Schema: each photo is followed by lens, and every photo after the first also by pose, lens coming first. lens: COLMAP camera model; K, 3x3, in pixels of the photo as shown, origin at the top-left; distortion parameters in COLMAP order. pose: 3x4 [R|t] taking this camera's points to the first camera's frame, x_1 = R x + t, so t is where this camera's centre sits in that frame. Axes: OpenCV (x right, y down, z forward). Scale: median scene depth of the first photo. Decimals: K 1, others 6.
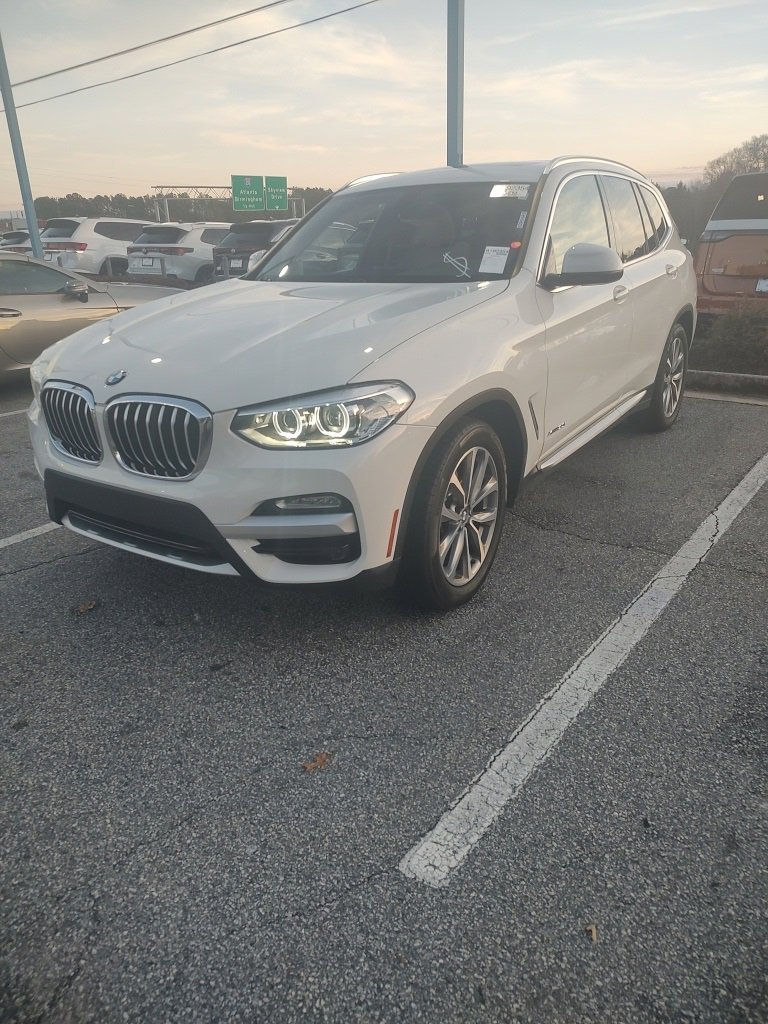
lens RADIAL K [[668.0, 0, 384.0], [0, 668.0, 512.0], [0, 0, 1]] dist [-0.009788, -0.001436]
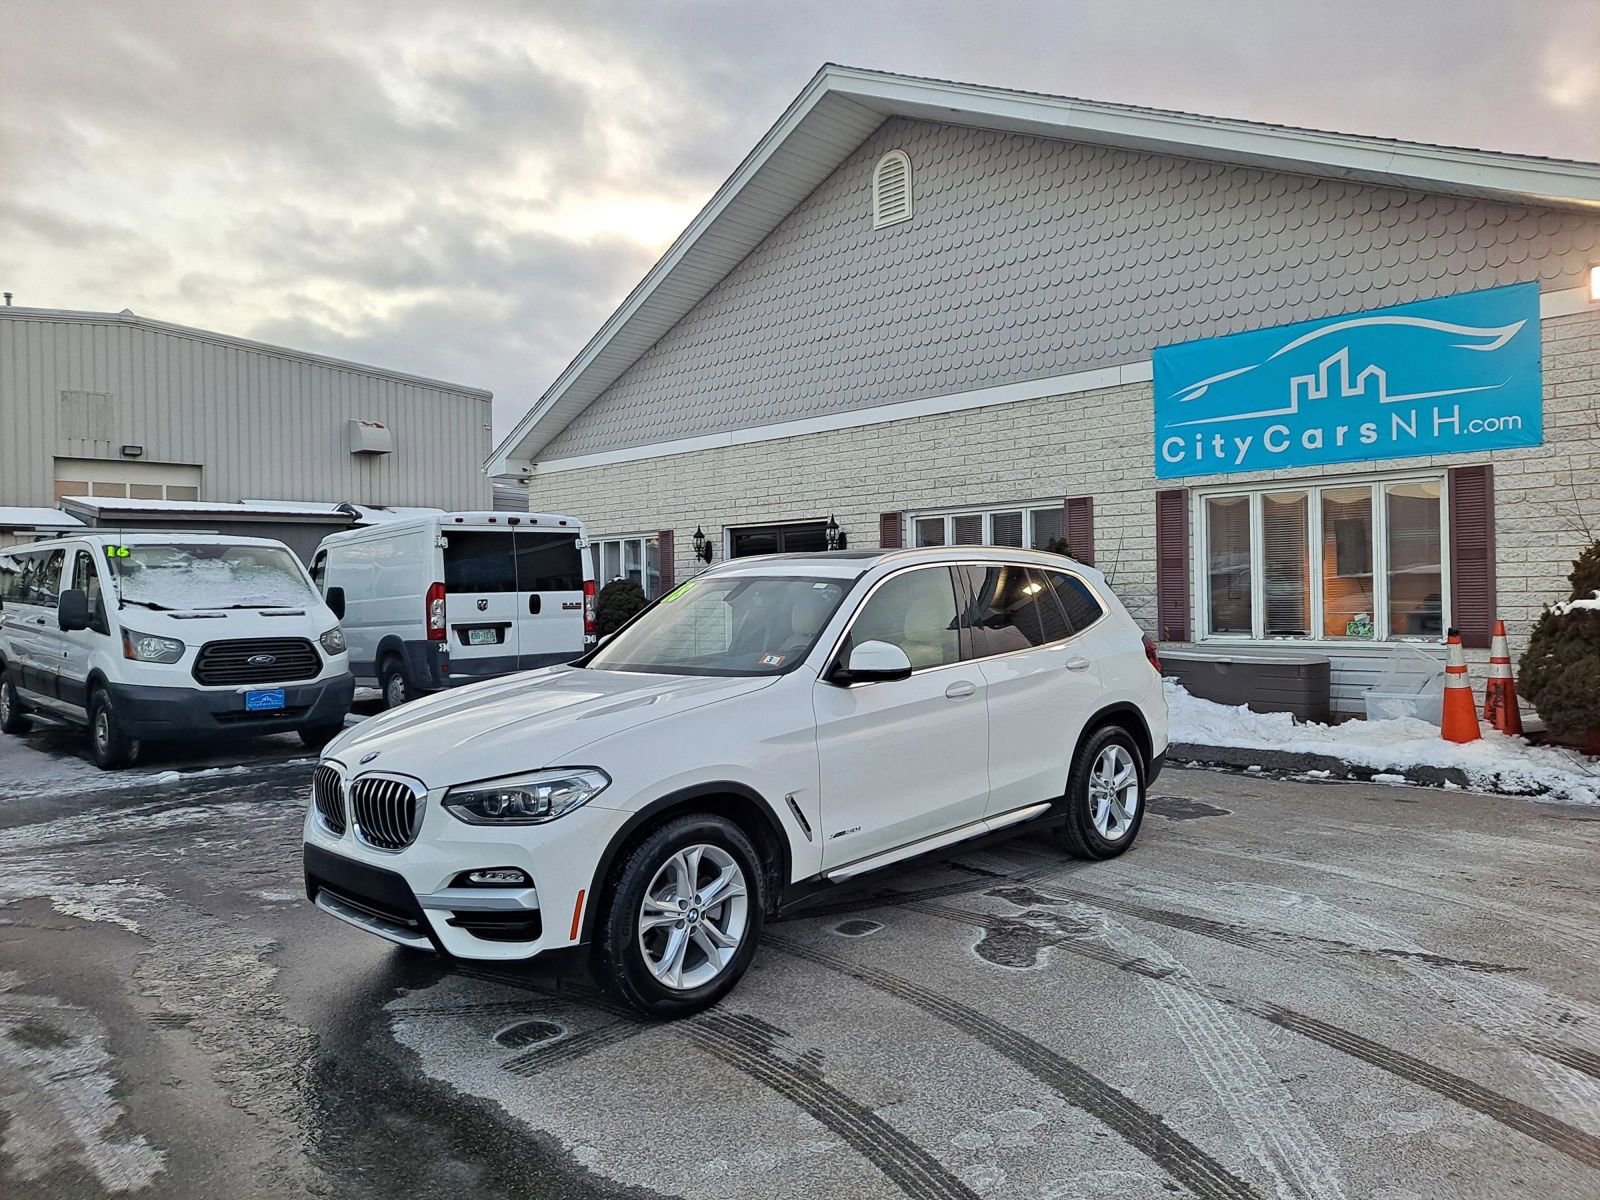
lens RADIAL K [[1043.8, 0, 800.0], [0, 1043.8, 600.0], [0, 0, 1]] dist [-0.009788, -0.001436]
pose [[0.979833, -0.007852, -0.199664, 0.675069], [-0.068930, 0.924609, -0.374630, 0.162771], [0.187553, 0.380838, 0.905421, -0.568994]]
